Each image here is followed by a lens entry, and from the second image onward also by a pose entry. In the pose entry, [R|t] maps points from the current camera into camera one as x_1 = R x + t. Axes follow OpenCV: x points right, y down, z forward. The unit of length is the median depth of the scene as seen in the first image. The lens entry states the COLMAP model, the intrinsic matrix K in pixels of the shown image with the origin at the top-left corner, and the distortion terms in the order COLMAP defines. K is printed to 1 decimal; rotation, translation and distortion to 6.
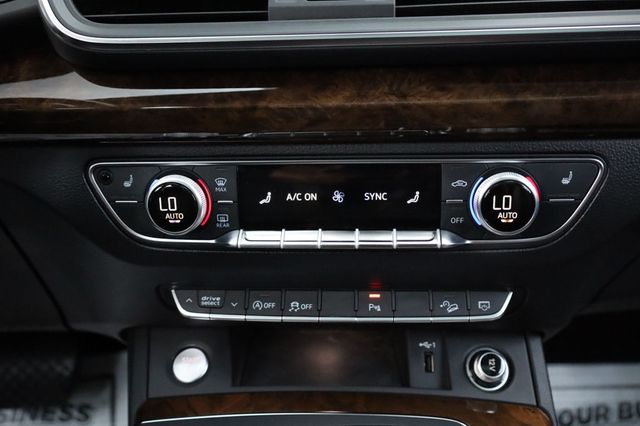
lens RADIAL K [[640.9, 0, 319.9], [0, 640.9, 206.4], [0, 0, 1]] dist [-0.013083, 0.000000]
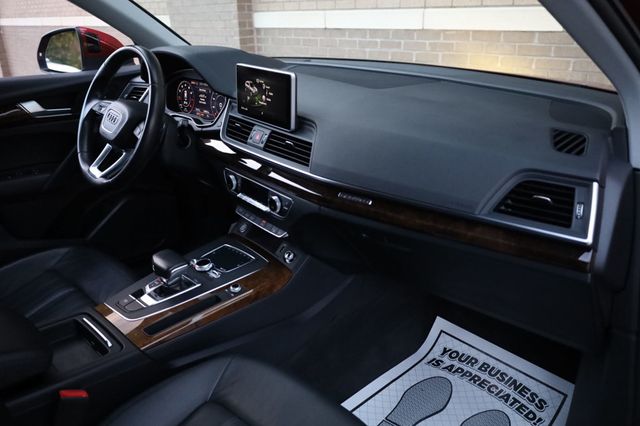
lens RADIAL K [[527.2, 0, 314.9], [0, 527.2, 206.9], [0, 0, 1]] dist [0.000379, 0.013868]
pose [[0.666595, 0.291564, -0.686033, 2.428523], [-0.261665, 0.953290, 0.150897, -0.487909], [0.697984, 0.078923, 0.711751, -0.980021]]
